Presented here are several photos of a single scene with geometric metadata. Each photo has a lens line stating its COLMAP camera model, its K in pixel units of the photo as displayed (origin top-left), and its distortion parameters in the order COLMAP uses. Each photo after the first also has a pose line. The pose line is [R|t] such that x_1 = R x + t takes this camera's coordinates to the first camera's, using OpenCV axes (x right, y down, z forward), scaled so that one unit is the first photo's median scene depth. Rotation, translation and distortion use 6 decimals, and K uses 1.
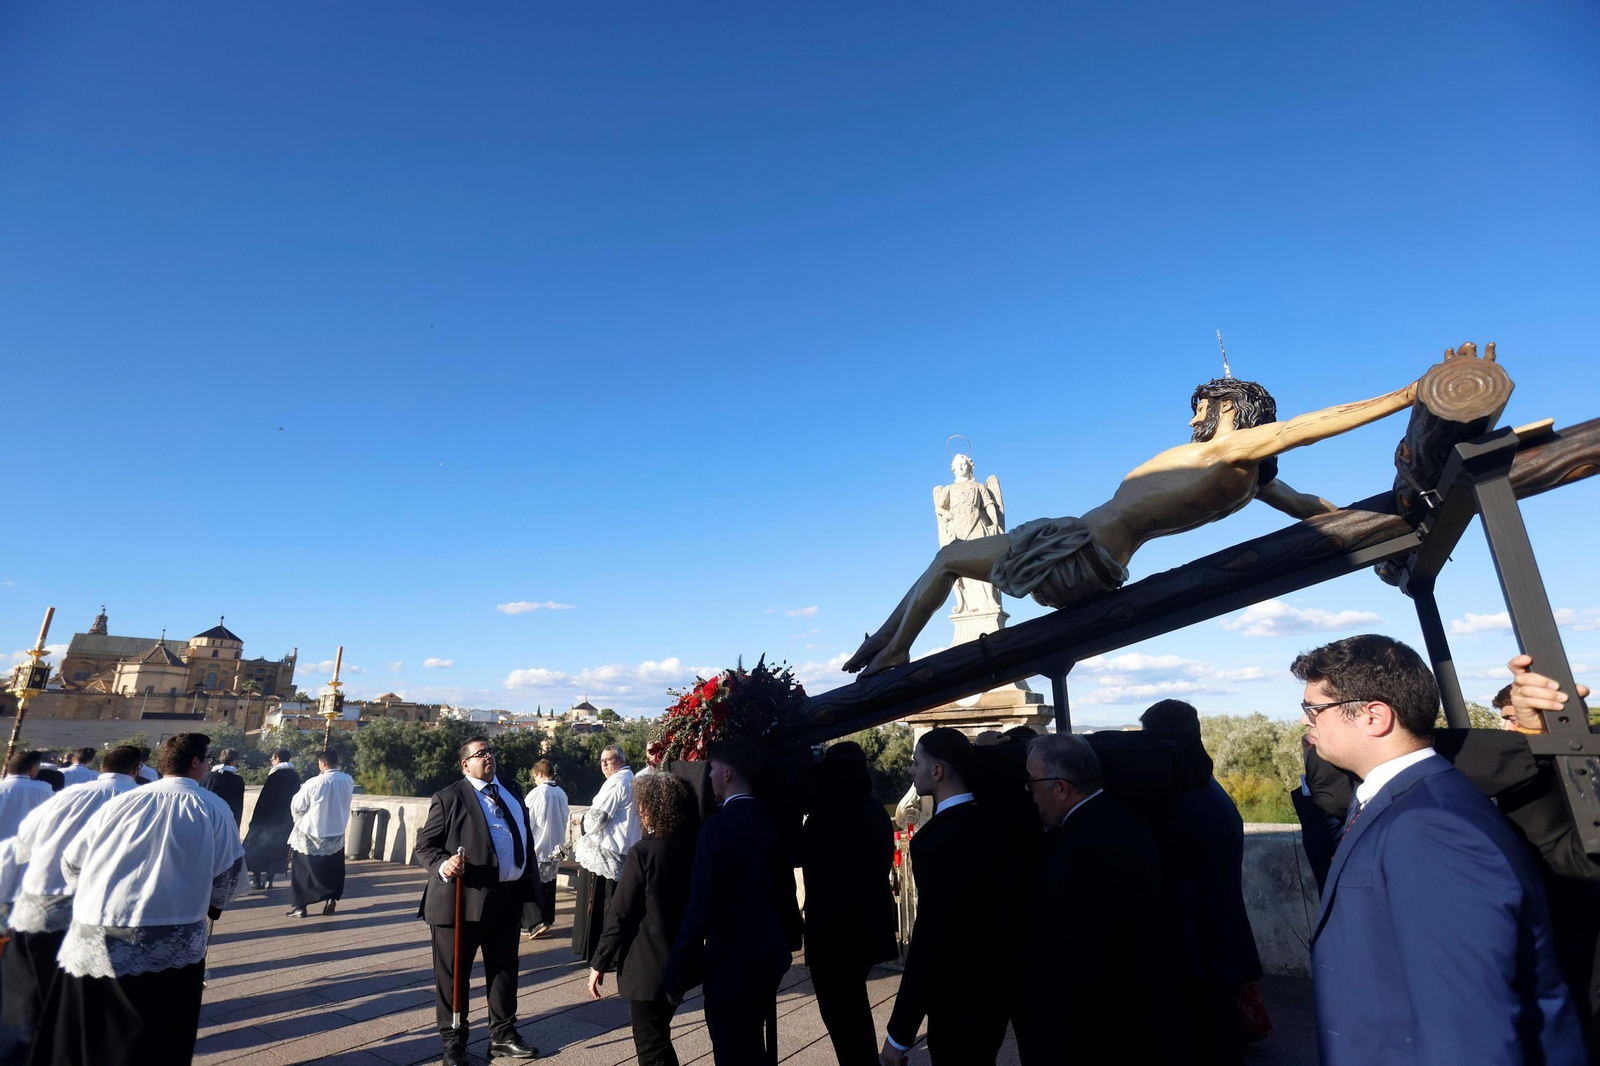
lens RADIAL K [[731.6, 0, 793.2], [0, 731.6, 529.2], [0, 0, 1]] dist [0.000574, -0.012536]
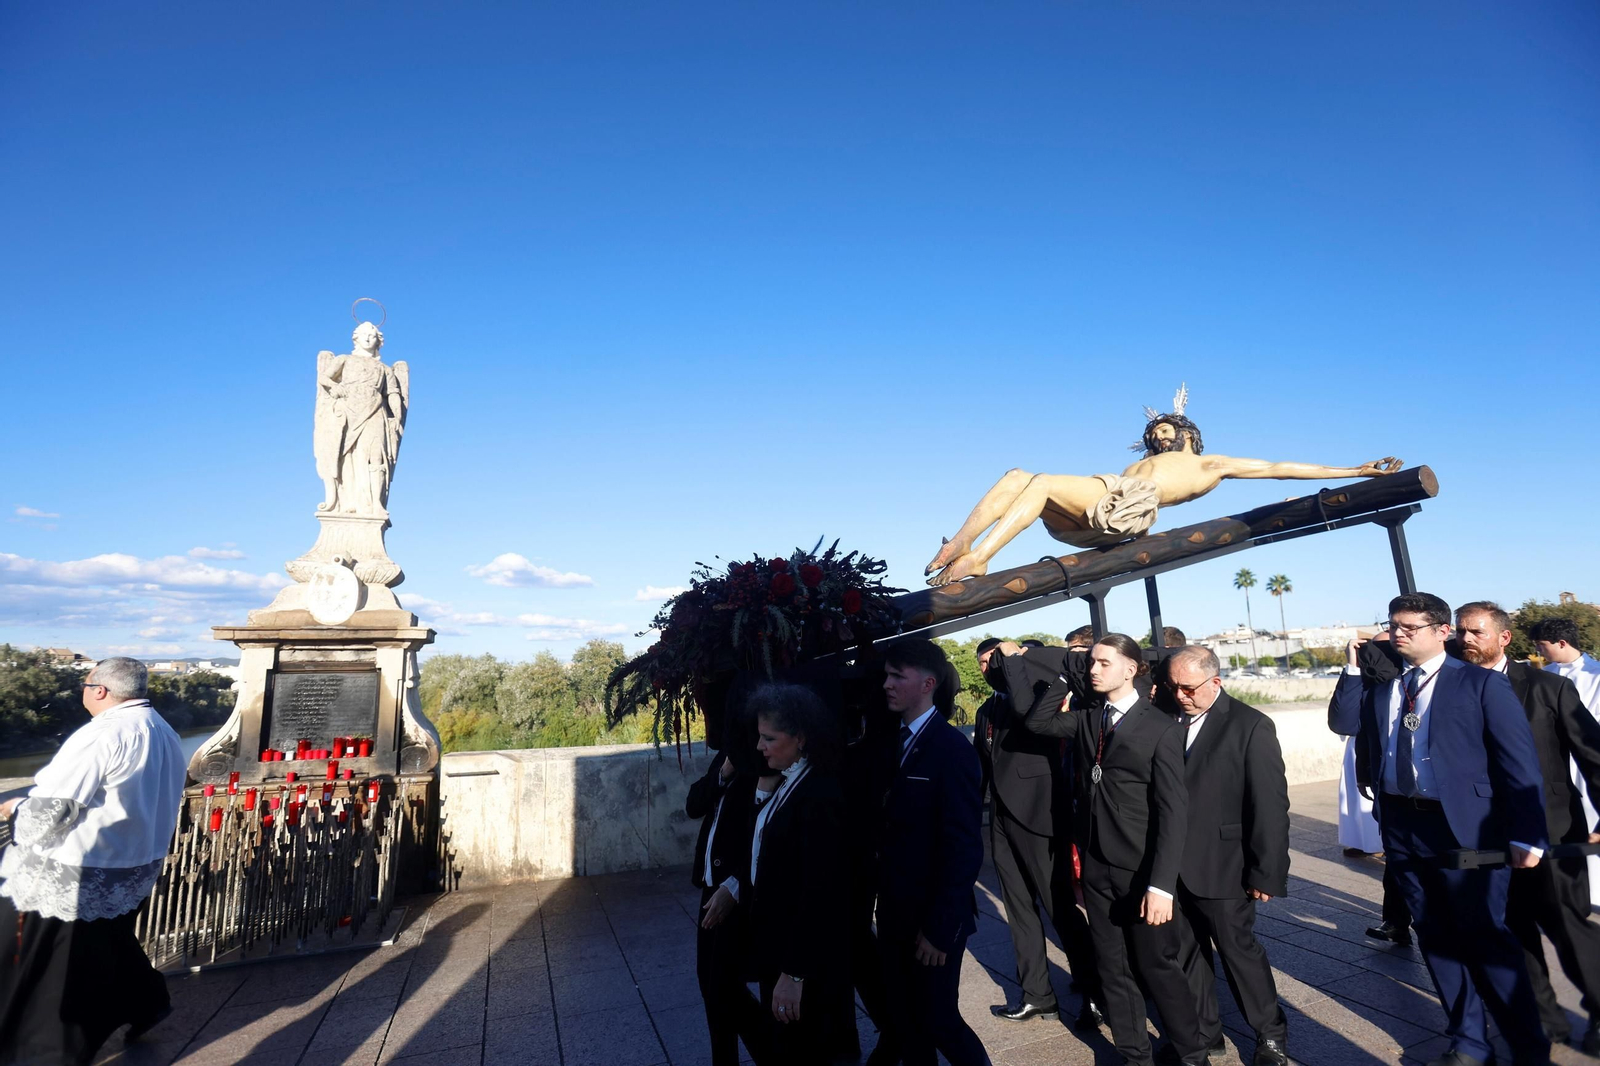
lens RADIAL K [[743.2, 0, 804.3], [0, 743.2, 529.2], [0, 0, 1]] dist [-0.054990, 0.027386]
pose [[0.531974, 0.179490, 0.827518, -0.149095], [-0.244463, 0.968217, -0.052853, 0.045778], [-0.810704, -0.174182, 0.558945, 0.123455]]
